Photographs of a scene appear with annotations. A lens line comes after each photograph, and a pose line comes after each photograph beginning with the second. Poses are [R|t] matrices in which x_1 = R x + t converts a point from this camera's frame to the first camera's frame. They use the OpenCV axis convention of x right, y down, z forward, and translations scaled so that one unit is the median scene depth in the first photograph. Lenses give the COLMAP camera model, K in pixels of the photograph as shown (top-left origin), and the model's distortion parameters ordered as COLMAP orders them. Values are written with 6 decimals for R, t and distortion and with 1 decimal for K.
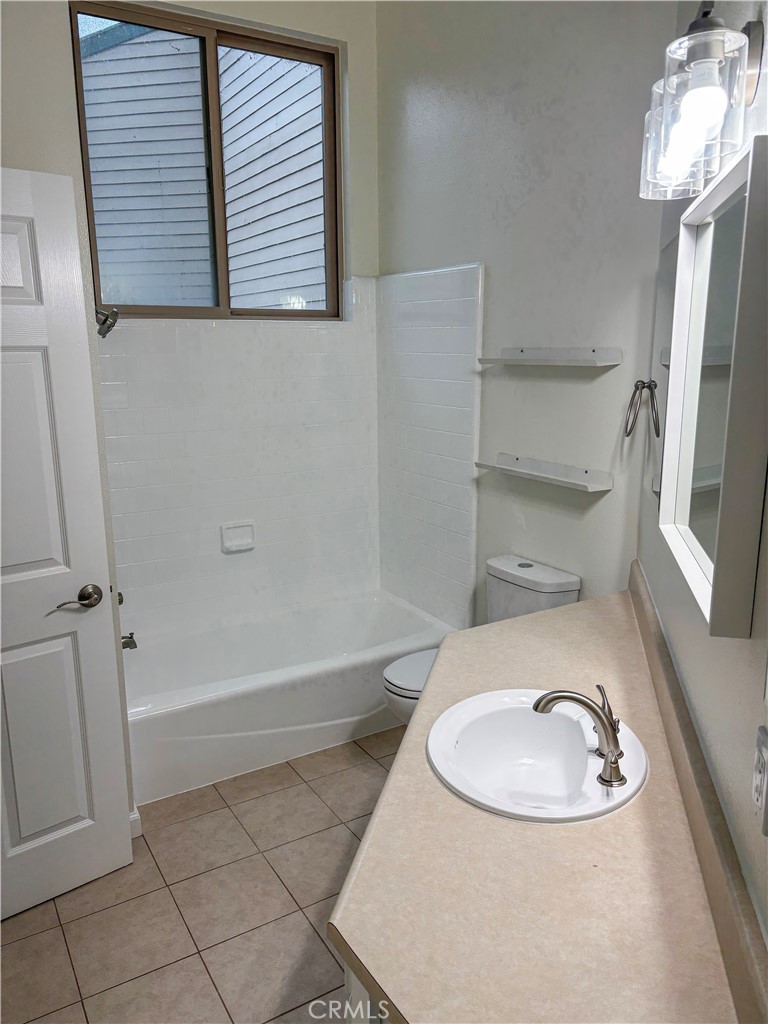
lens RADIAL K [[772.1, 0, 384.5], [0, 772.1, 513.1], [0, 0, 1]] dist [0.006567, 0.005843]
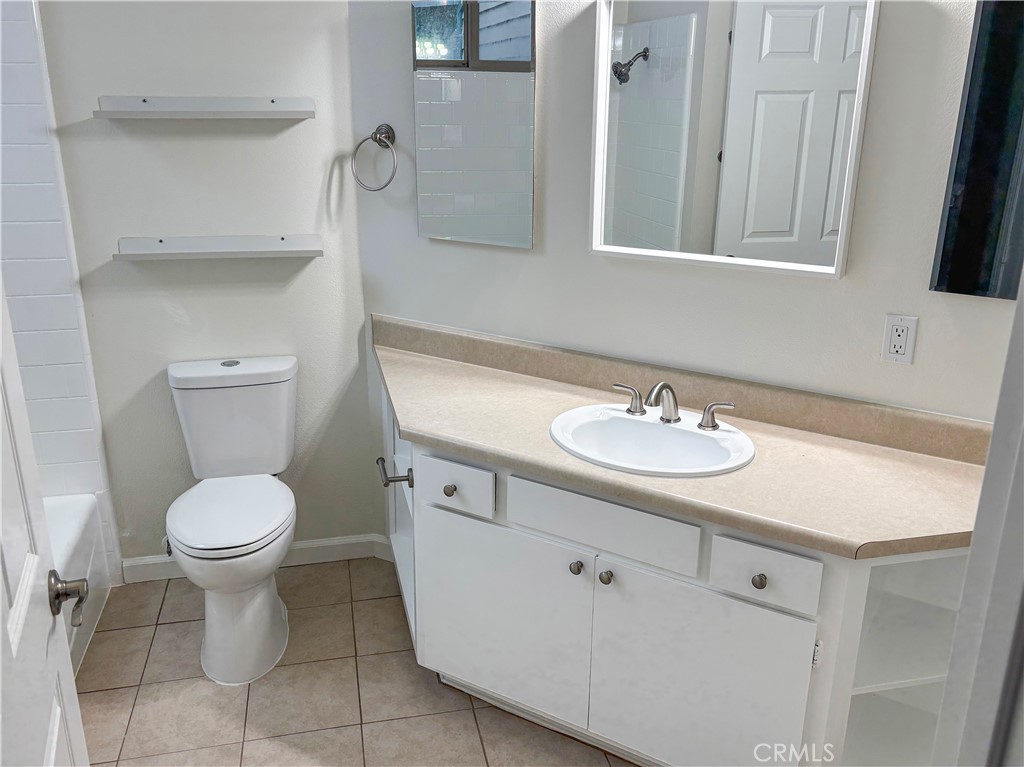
lens RADIAL K [[887.4, 0, 511.1], [0, 887.4, 382.5], [0, 0, 1]] dist [0.032281, -0.001738]
pose [[0.328510, -0.300193, 0.895525, -0.652874], [0.195050, 0.949271, 0.246659, -0.101284], [-0.924141, 0.093642, 0.370398, 0.394058]]
